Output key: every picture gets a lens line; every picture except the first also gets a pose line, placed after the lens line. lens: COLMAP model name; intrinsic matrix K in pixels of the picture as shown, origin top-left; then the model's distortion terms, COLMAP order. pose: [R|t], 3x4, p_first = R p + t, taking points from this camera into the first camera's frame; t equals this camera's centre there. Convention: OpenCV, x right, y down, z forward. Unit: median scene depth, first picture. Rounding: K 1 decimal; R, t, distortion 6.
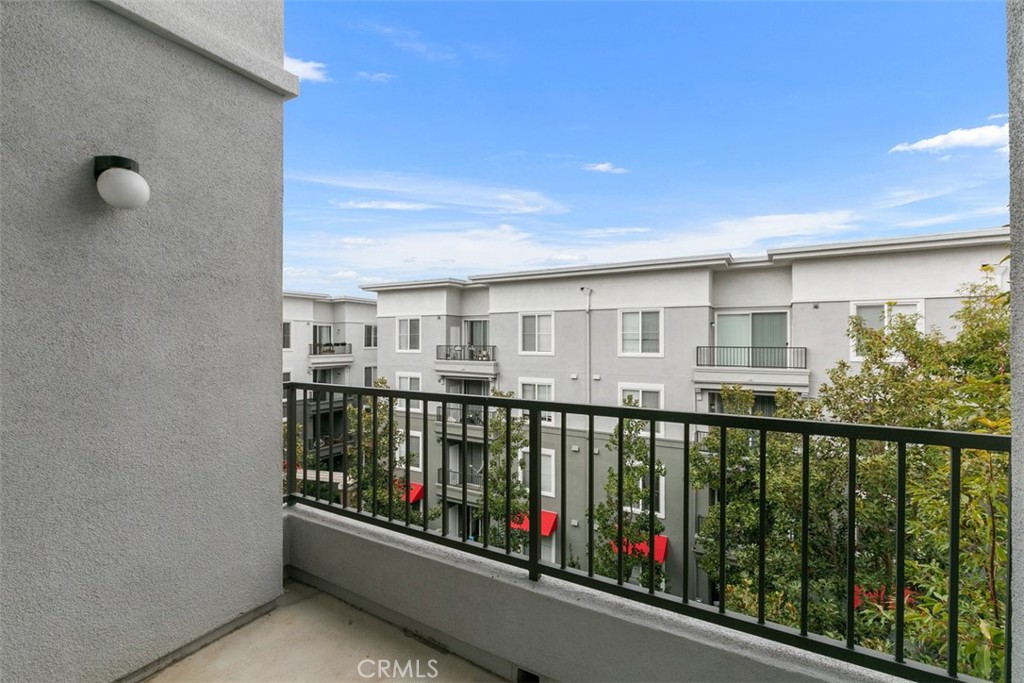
lens RADIAL K [[456.4, 0, 508.1], [0, 456.4, 339.9], [0, 0, 1]] dist [-0.001858, -0.000091]
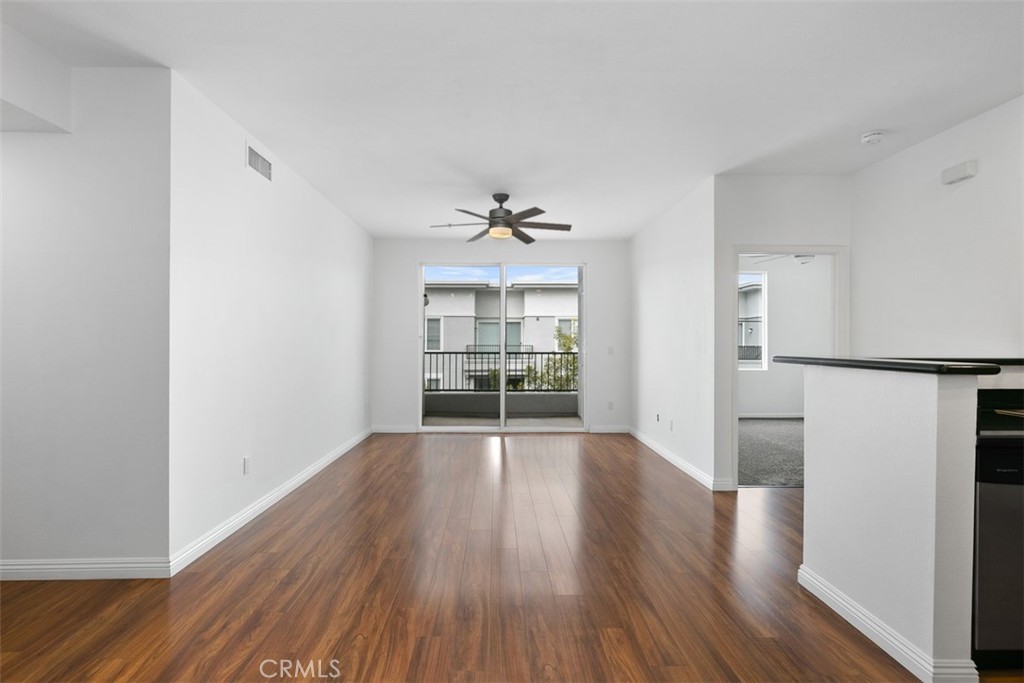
lens RADIAL K [[487.5, 0, 504.6], [0, 487.5, 340.6], [0, 0, 1]] dist [0.000165, -0.000031]
pose [[0.854445, 0.003187, 0.519532, -0.241947], [-0.002049, 0.999994, -0.002766, 0.004086], [-0.519537, 0.001299, 0.854447, -0.308431]]
